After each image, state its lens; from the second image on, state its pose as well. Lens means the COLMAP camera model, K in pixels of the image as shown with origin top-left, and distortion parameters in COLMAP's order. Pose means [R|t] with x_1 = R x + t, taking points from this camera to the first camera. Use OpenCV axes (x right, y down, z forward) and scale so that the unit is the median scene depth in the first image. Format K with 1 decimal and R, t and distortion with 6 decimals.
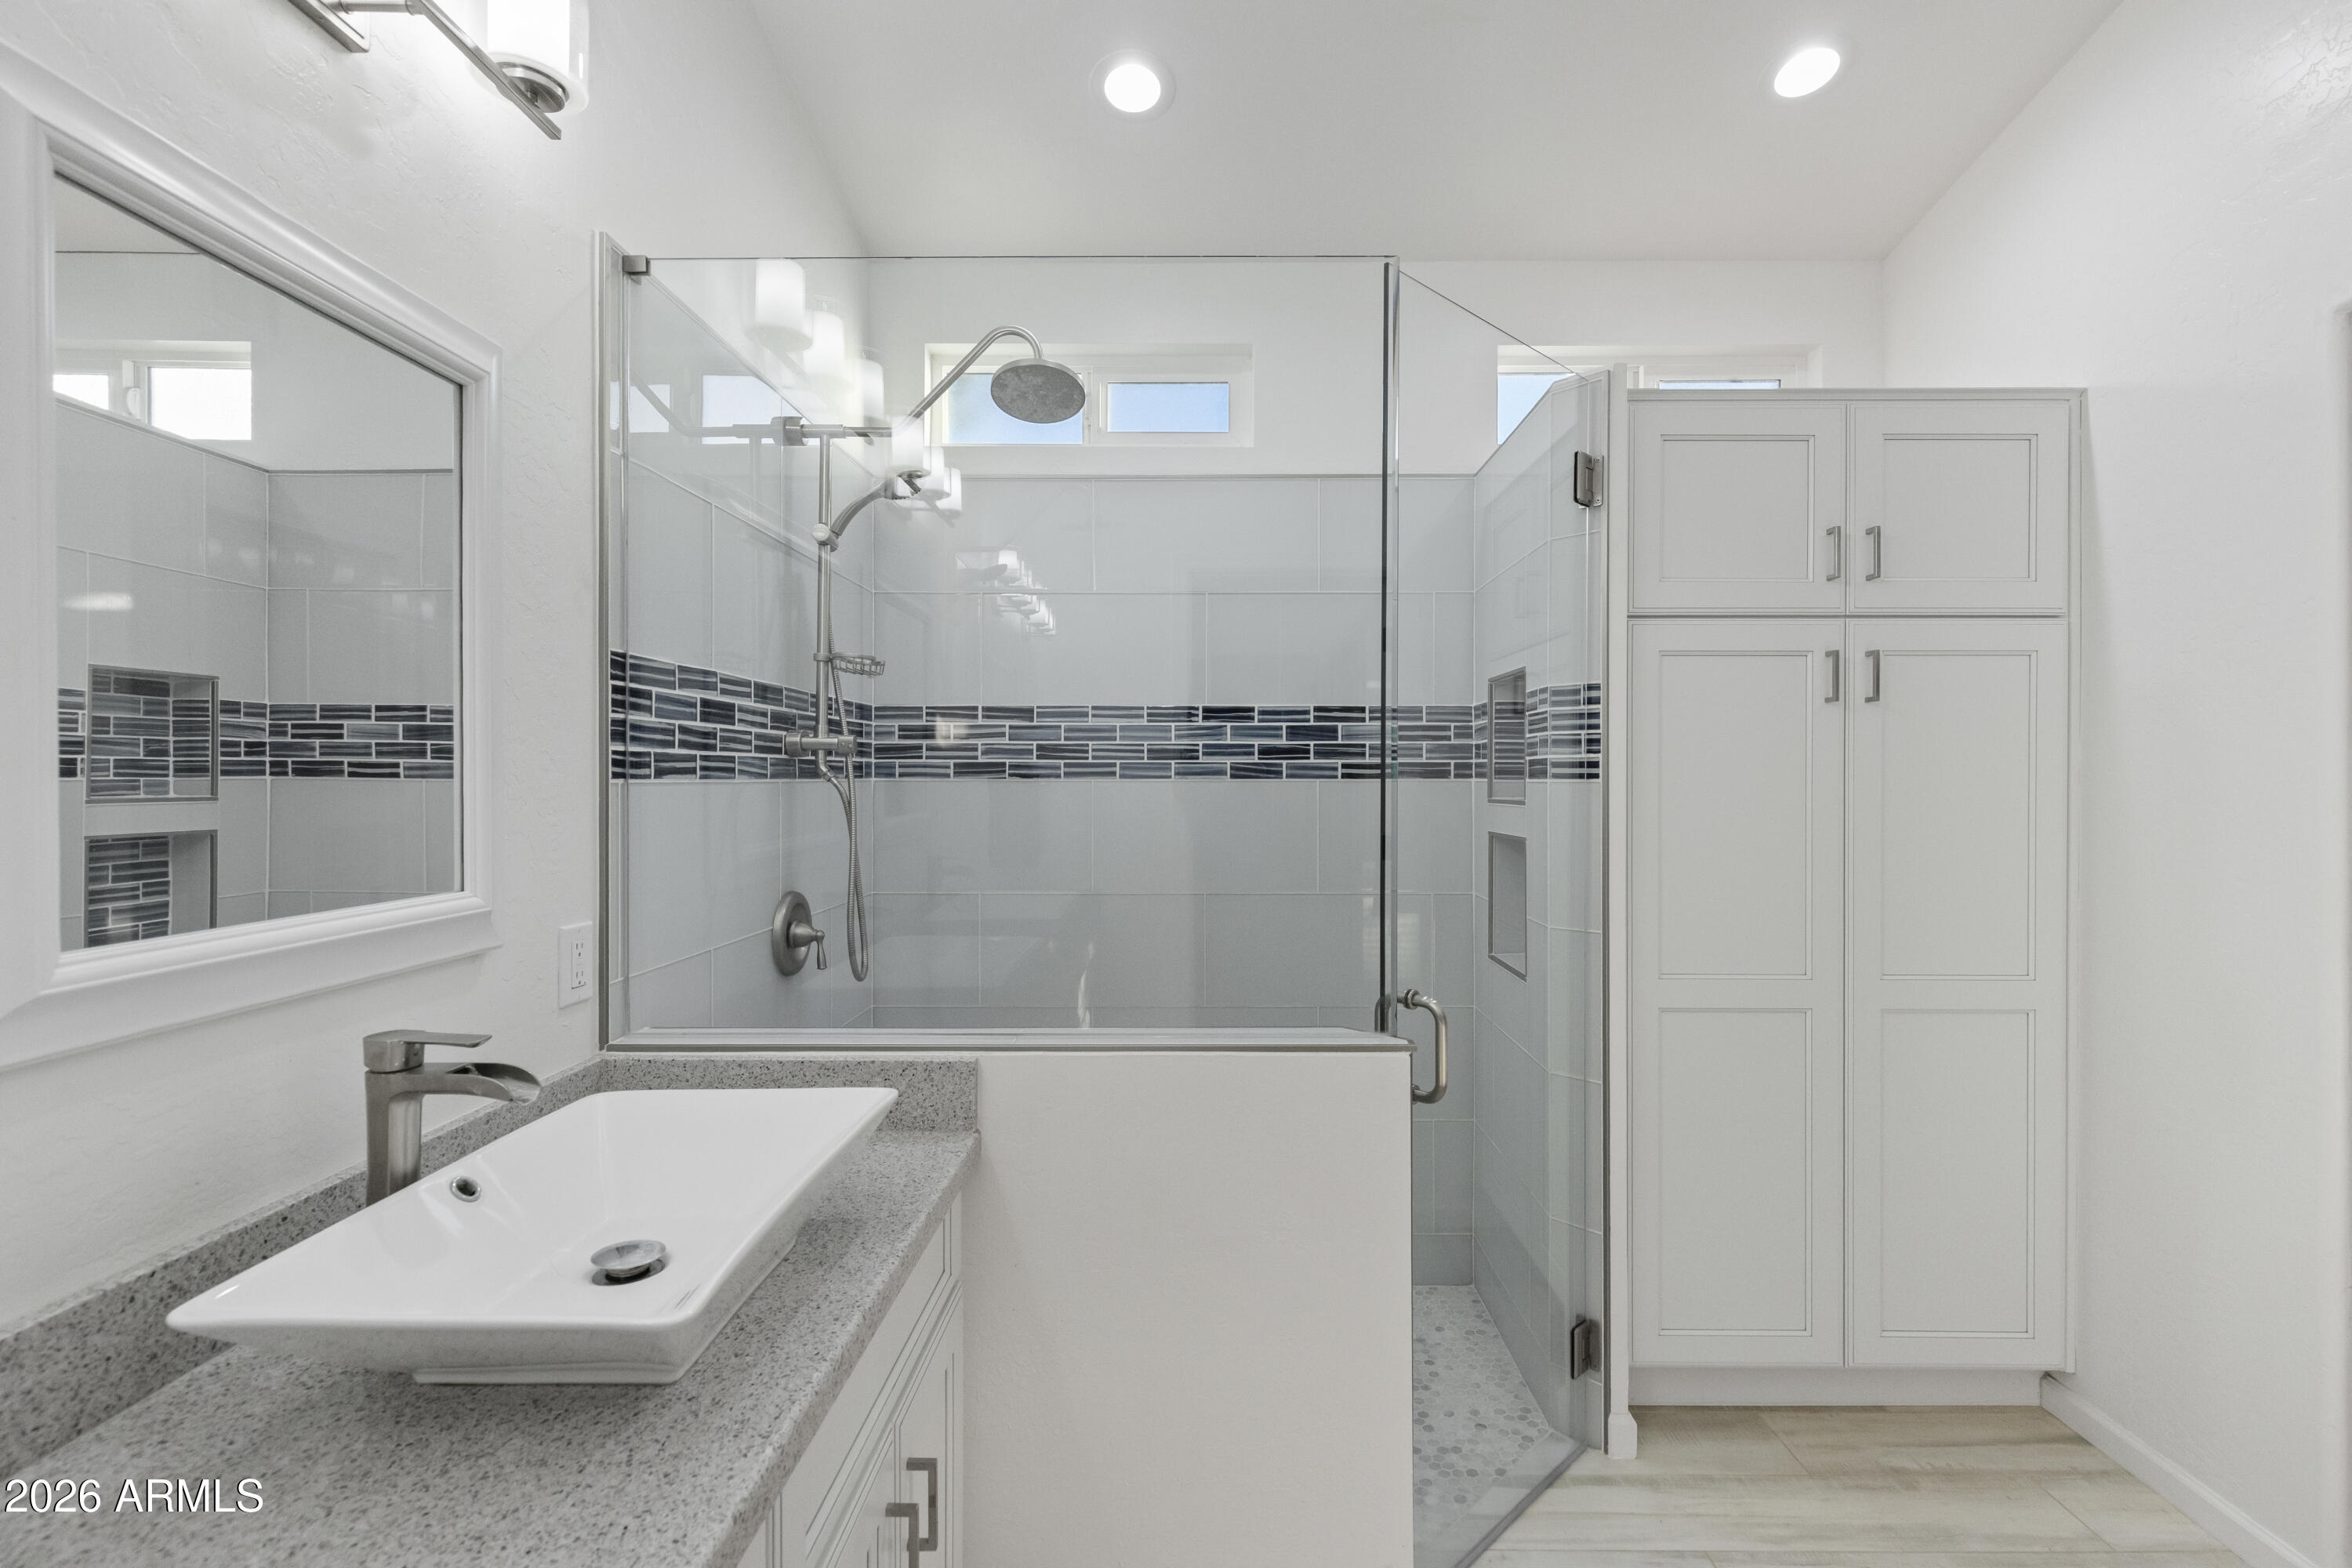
lens RADIAL K [[1058.6, 0, 1187.6], [0, 1058.6, 781.1], [0, 0, 1]] dist [0.000064, -0.001067]
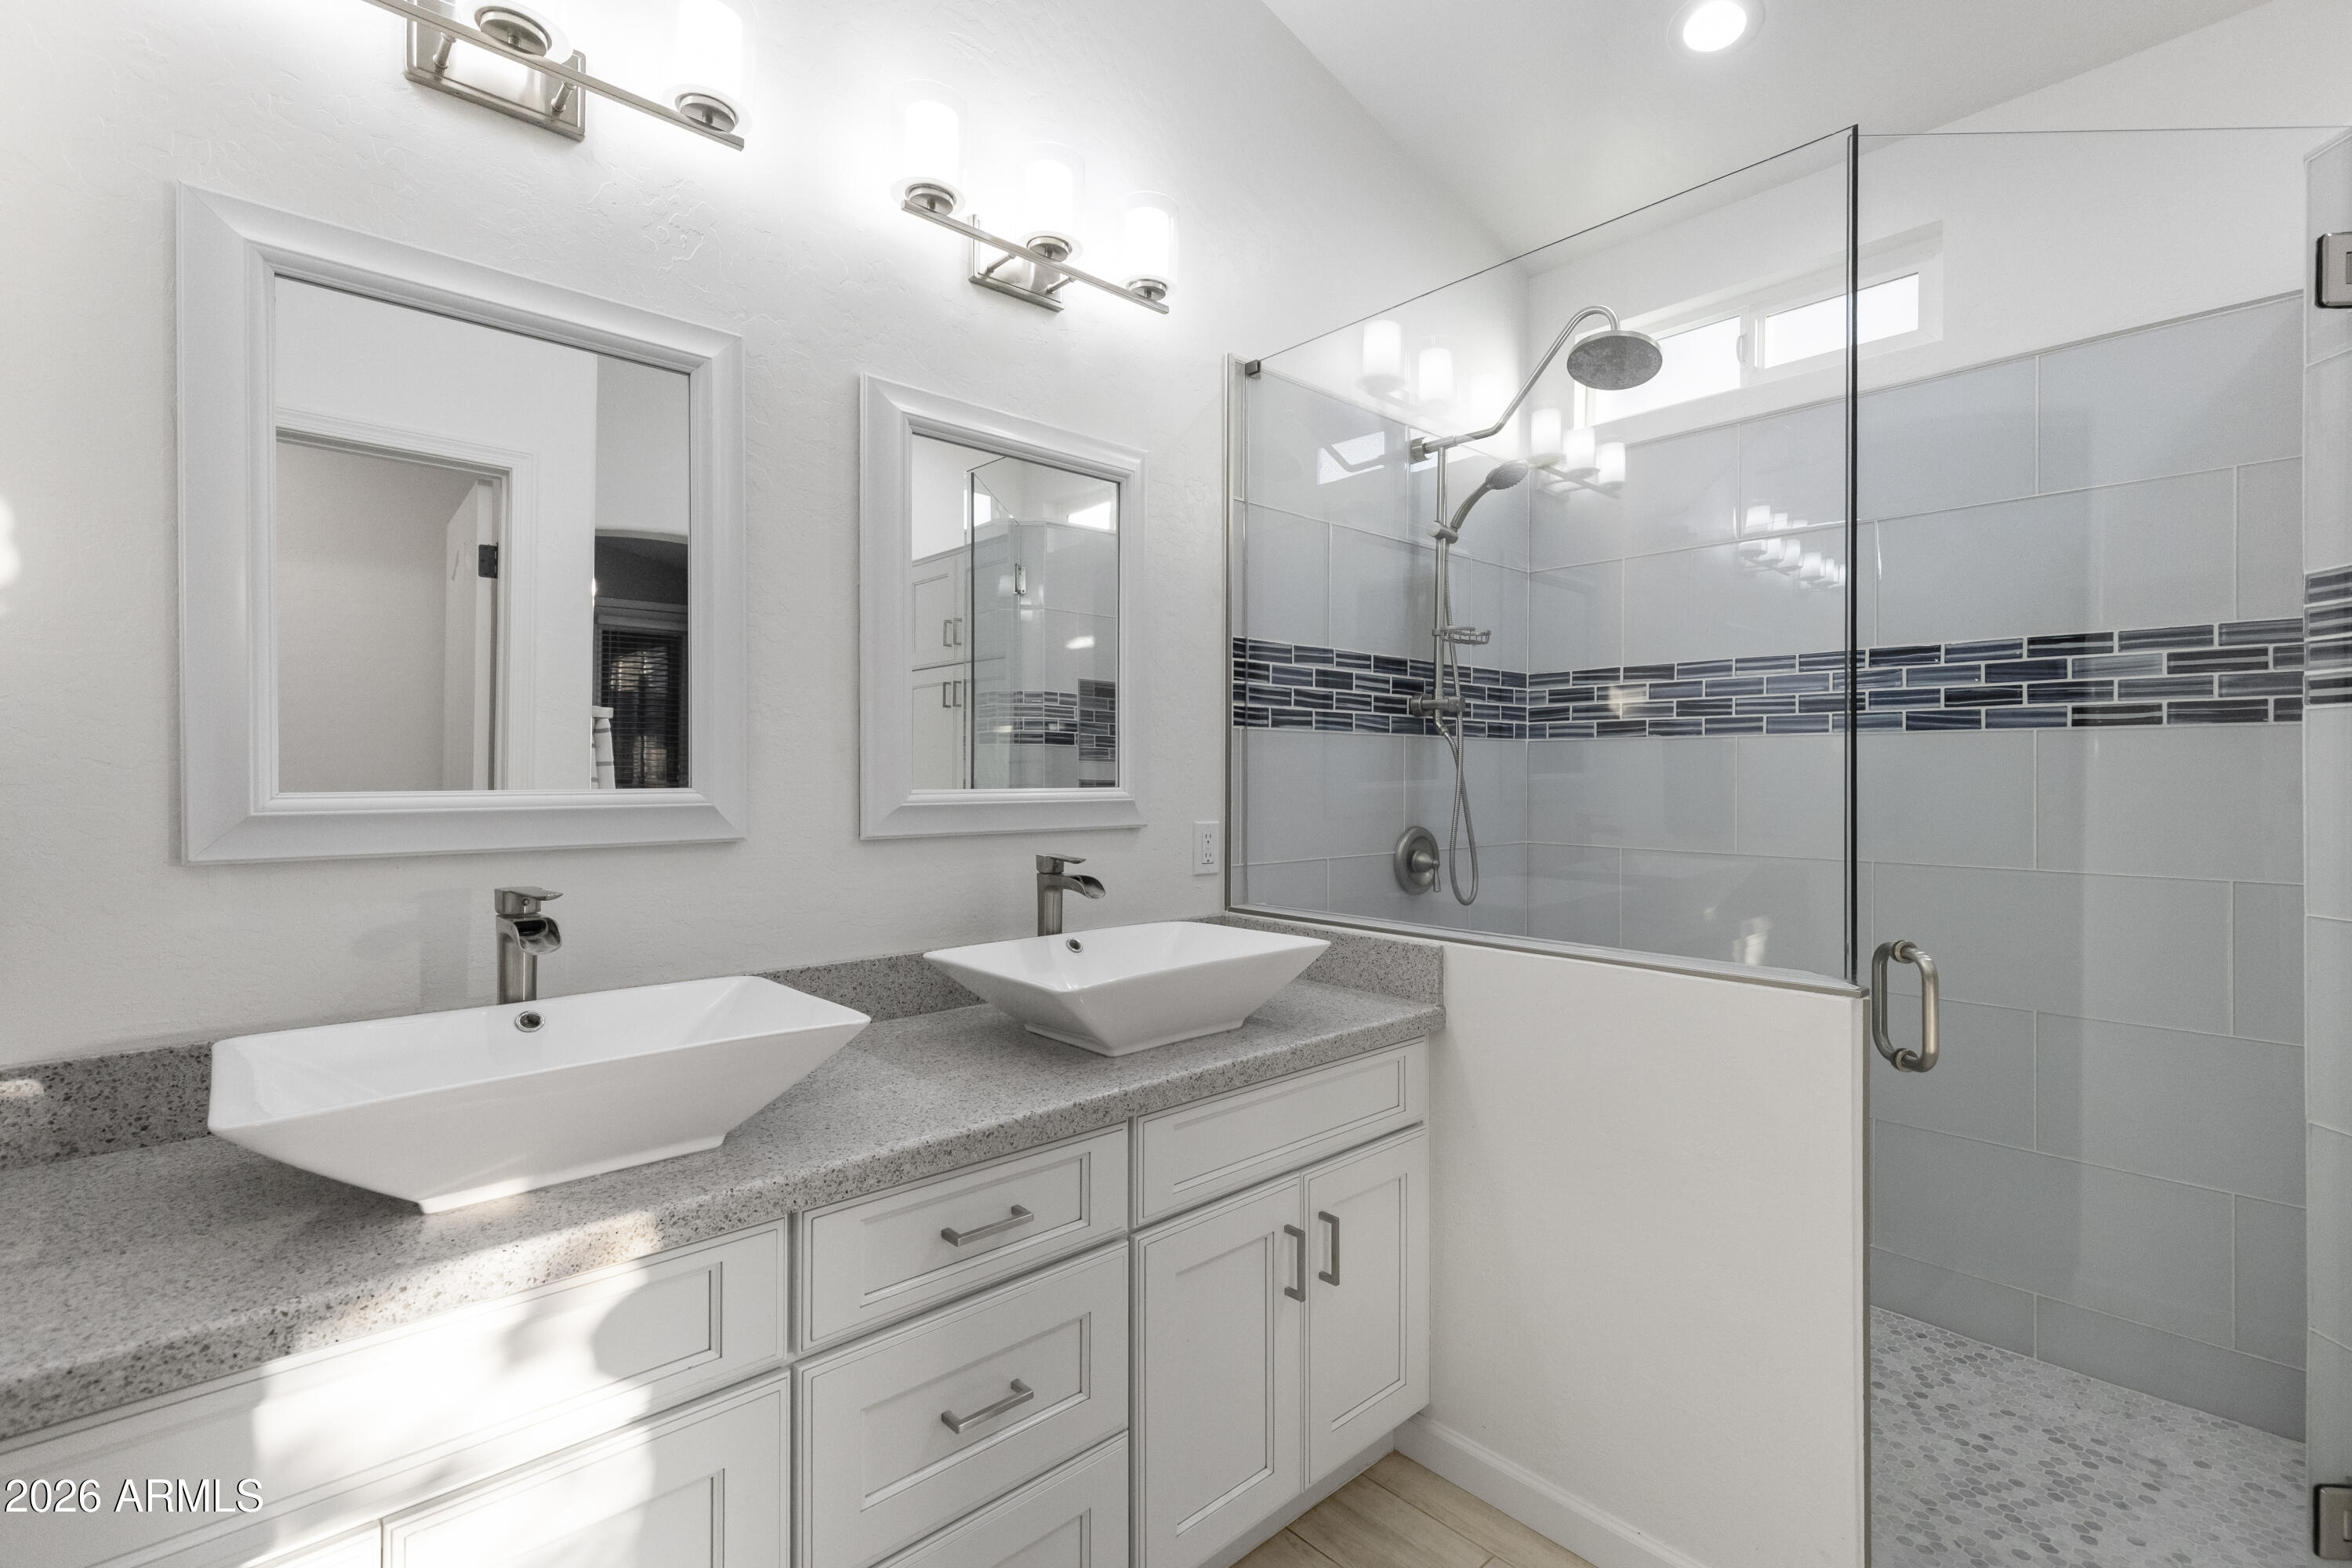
lens RADIAL K [[1043.9, 0, 1171.4], [0, 1043.9, 774.3], [0, 0, 1]] dist [0.000098, -0.008667]
pose [[0.671238, 0.003010, -0.741236, 0.333531], [-0.007284, 0.999970, -0.002536, 0.049870], [0.741206, 0.007102, 0.671240, -0.020706]]
